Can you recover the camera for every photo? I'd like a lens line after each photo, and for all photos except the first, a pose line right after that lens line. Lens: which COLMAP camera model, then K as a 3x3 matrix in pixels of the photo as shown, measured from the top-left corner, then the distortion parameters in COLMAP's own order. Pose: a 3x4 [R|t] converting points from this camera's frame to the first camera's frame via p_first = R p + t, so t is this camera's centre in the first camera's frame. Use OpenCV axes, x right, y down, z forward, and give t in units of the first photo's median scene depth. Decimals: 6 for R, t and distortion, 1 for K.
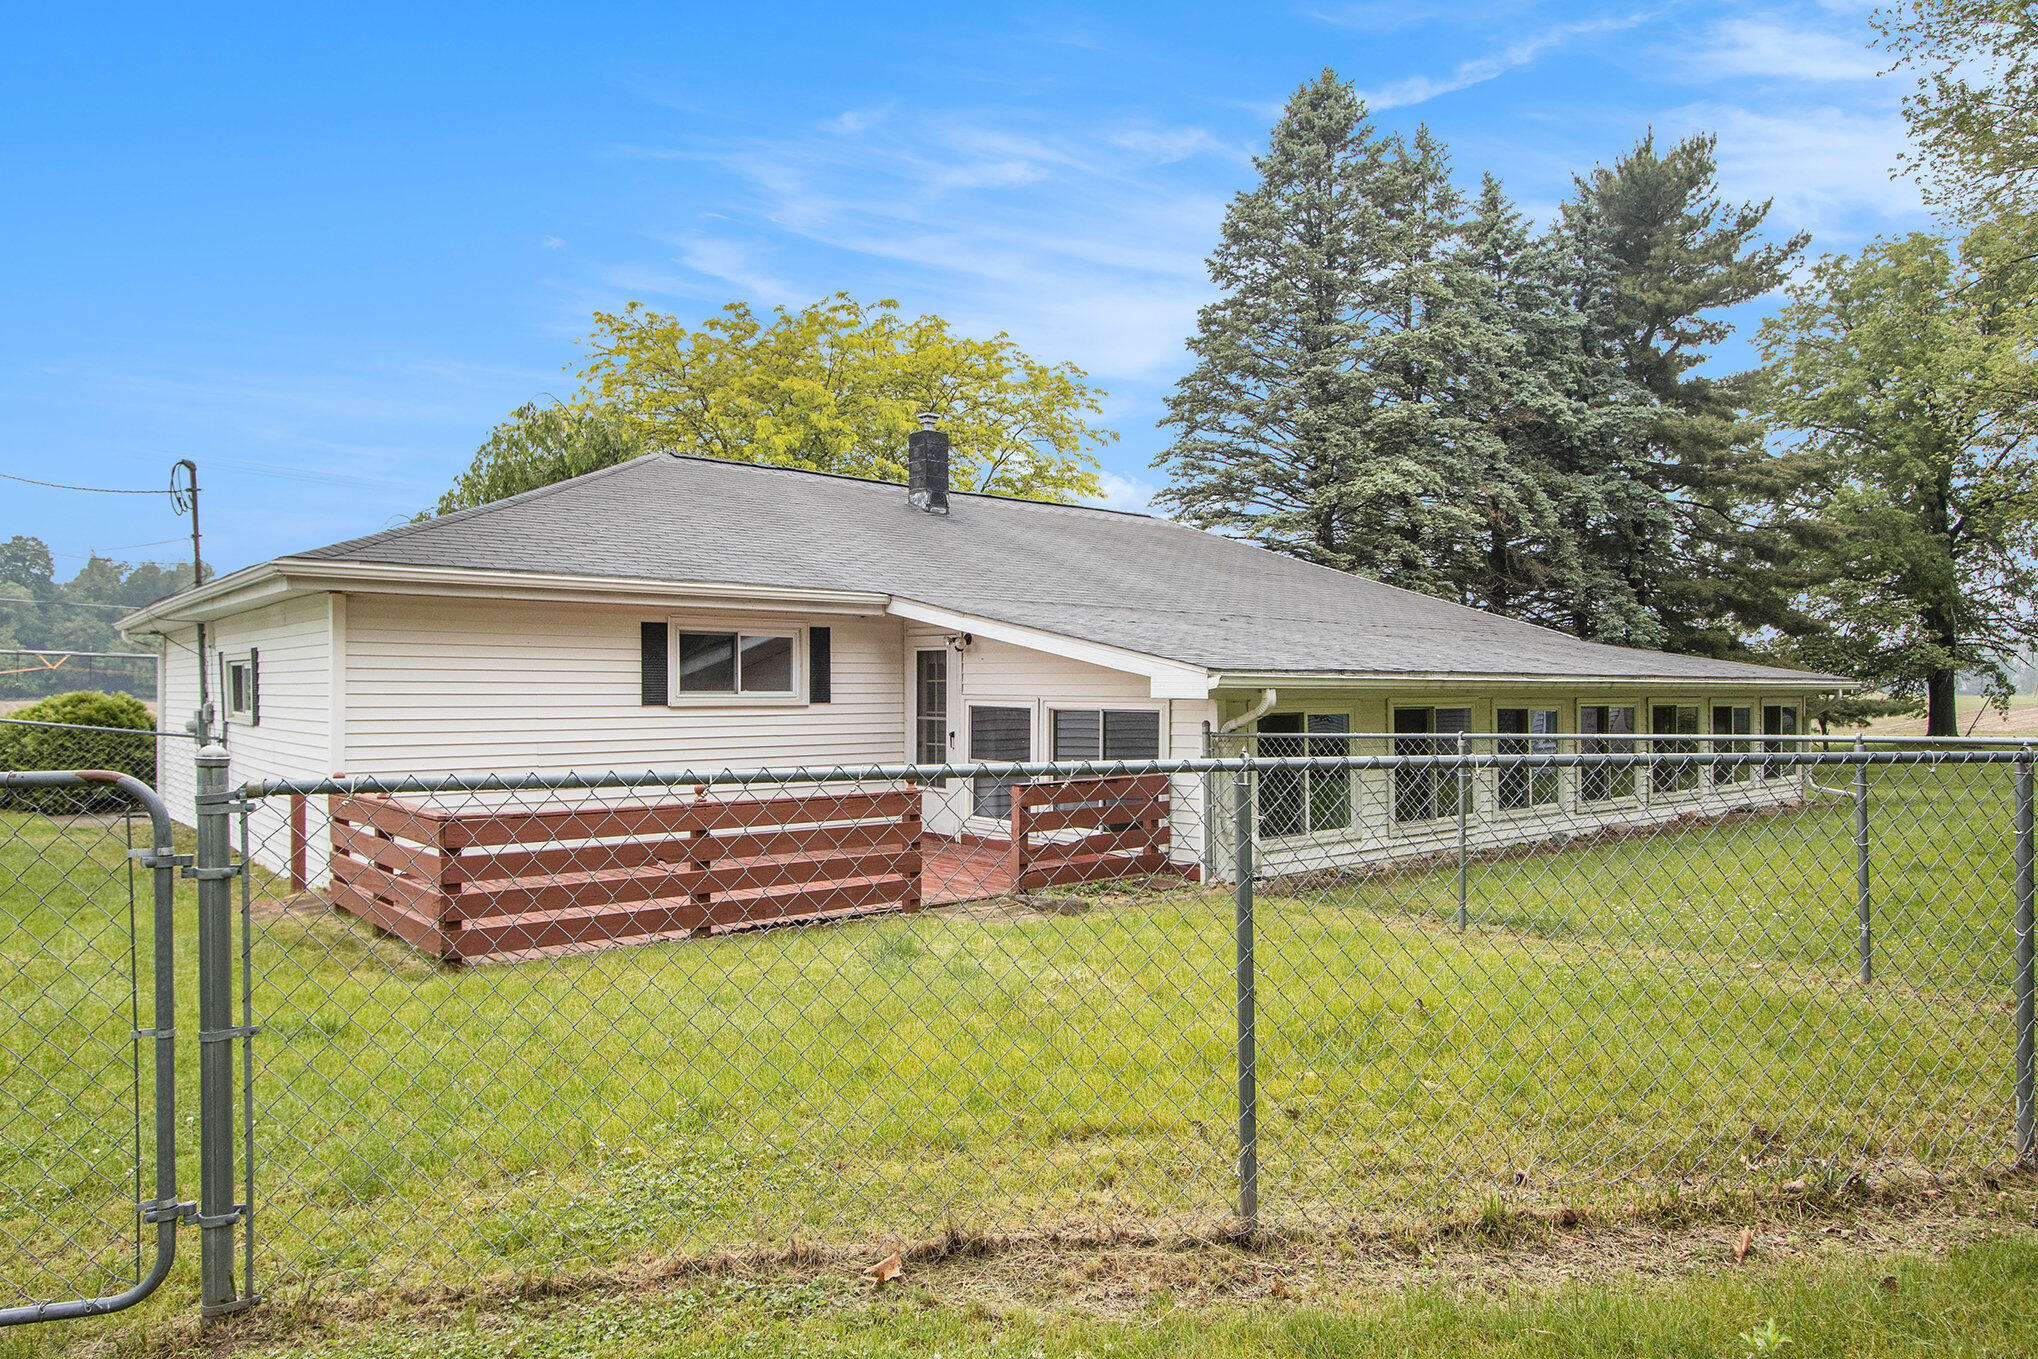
lens RADIAL K [[1314.0, 0, 1019.0], [0, 1314.0, 679.5], [0, 0, 1]] dist [0.004200, 0.000484]
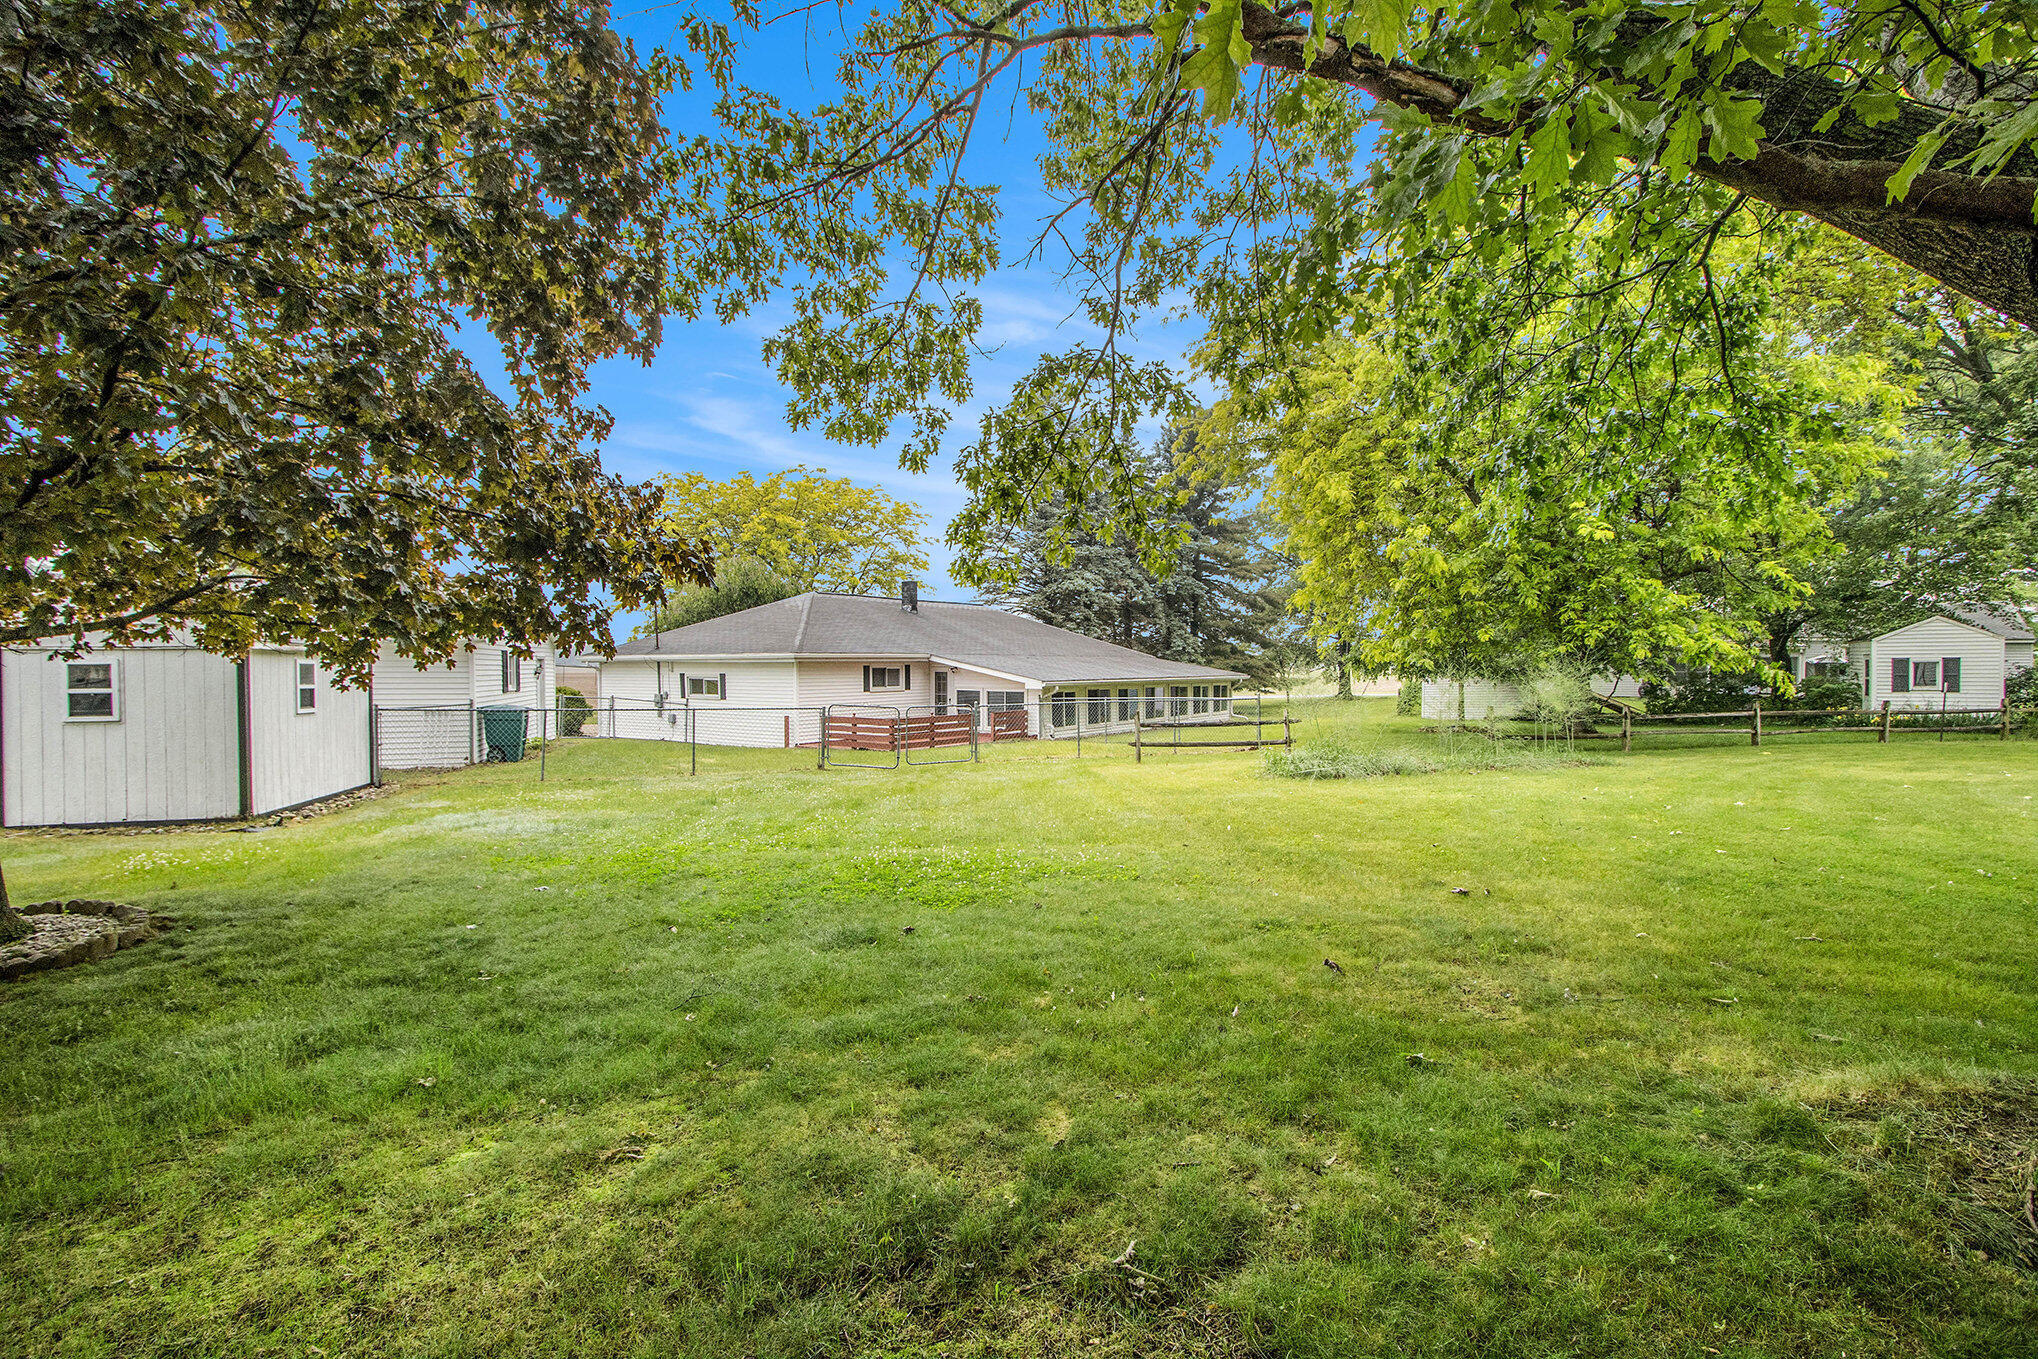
lens RADIAL K [[984.6, 0, 1019.0], [0, 984.6, 679.5], [0, 0, 1]] dist [-0.000694, -0.000224]
pose [[0.974992, -0.007498, 0.222113, -0.422537], [0.002176, 0.999705, 0.024192, -0.062593], [-0.222228, -0.023104, 0.974721, -1.341474]]
